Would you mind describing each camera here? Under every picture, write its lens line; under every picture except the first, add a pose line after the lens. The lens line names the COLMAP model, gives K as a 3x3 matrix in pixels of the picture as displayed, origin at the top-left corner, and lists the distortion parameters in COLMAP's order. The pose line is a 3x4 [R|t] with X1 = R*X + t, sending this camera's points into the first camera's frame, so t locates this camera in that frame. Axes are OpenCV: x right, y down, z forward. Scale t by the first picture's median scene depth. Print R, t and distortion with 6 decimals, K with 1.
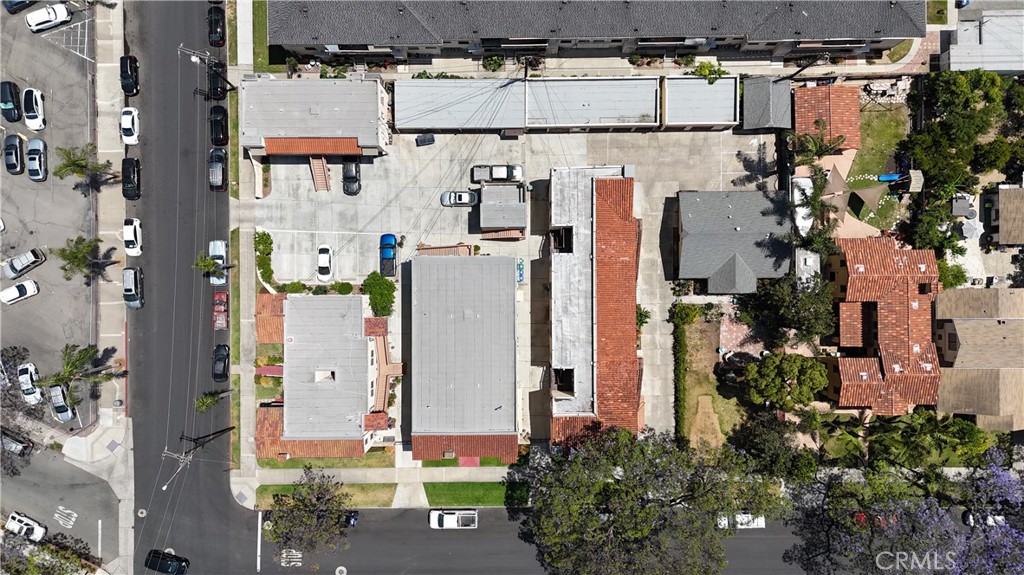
lens RADIAL K [[750.6, 0, 514.4], [0, 750.6, 288.4], [0, 0, 1]] dist [0.088068, -0.086728]
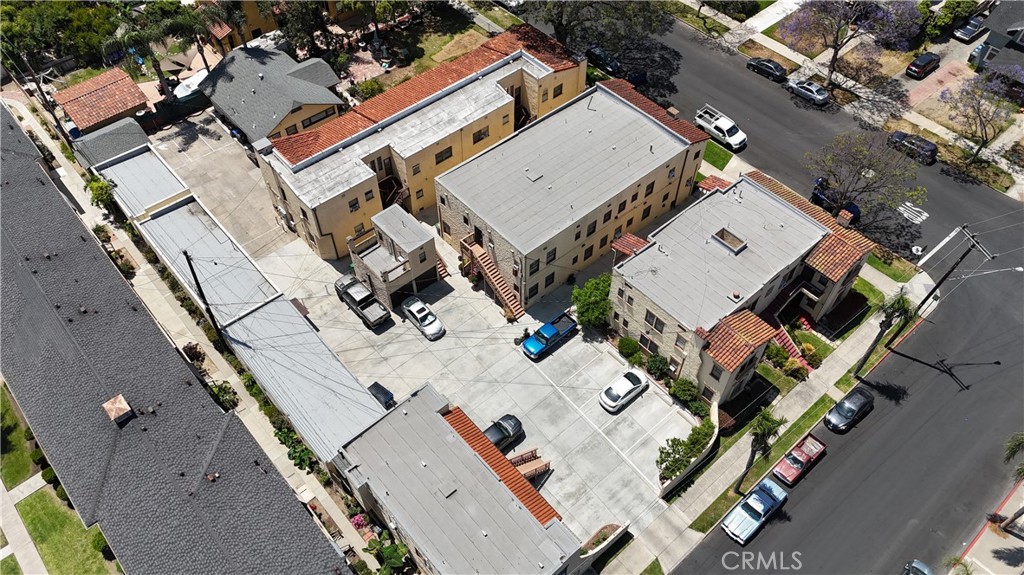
lens RADIAL K [[750.6, 0, 514.4], [0, 750.6, 288.4], [0, 0, 1]] dist [0.088068, -0.086728]
pose [[-0.657747, -0.585485, 0.473895, -0.445071], [0.753238, -0.512534, 0.412240, -0.329641], [0.001526, 0.628105, 0.778127, 0.429680]]
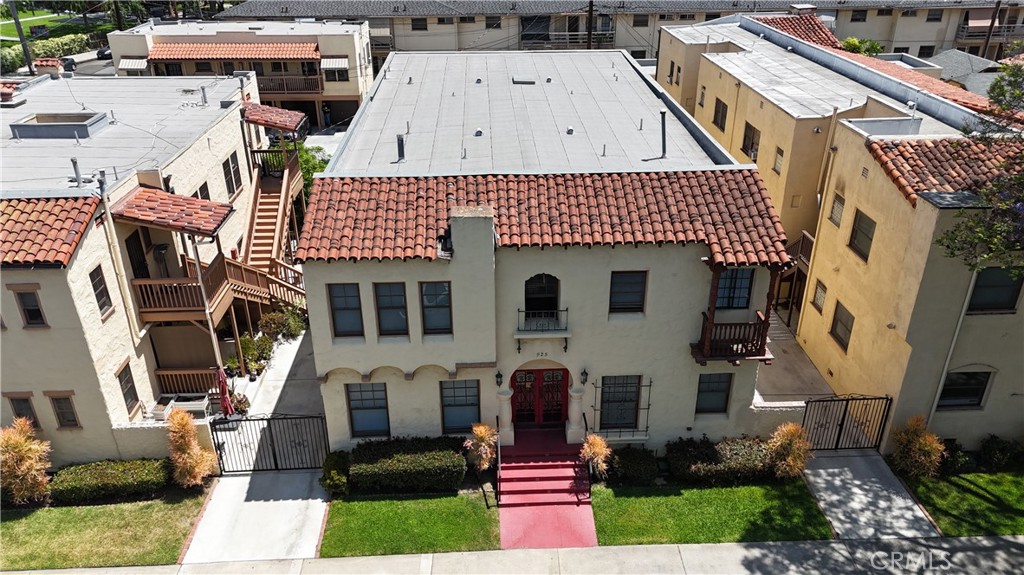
lens RADIAL K [[750.6, 0, 514.4], [0, 750.6, 288.4], [0, 0, 1]] dist [0.088068, -0.086728]
pose [[0.999106, -0.016704, 0.038825, -0.076686], [0.042185, 0.451016, -0.891518, 0.389540], [-0.002618, 0.892360, 0.451318, 0.846326]]
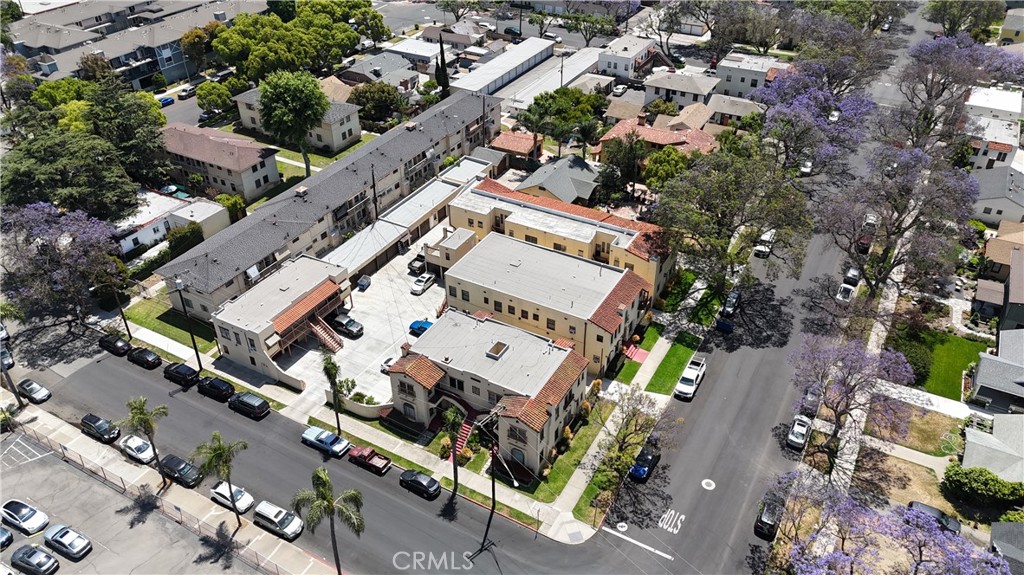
lens RADIAL K [[750.6, 0, 514.4], [0, 750.6, 288.4], [0, 0, 1]] dist [0.088068, -0.086728]
pose [[0.492519, -0.499653, 0.712581, -0.820824], [0.870294, 0.279458, -0.405575, 0.466246], [0.003510, 0.819909, 0.572484, 0.346770]]
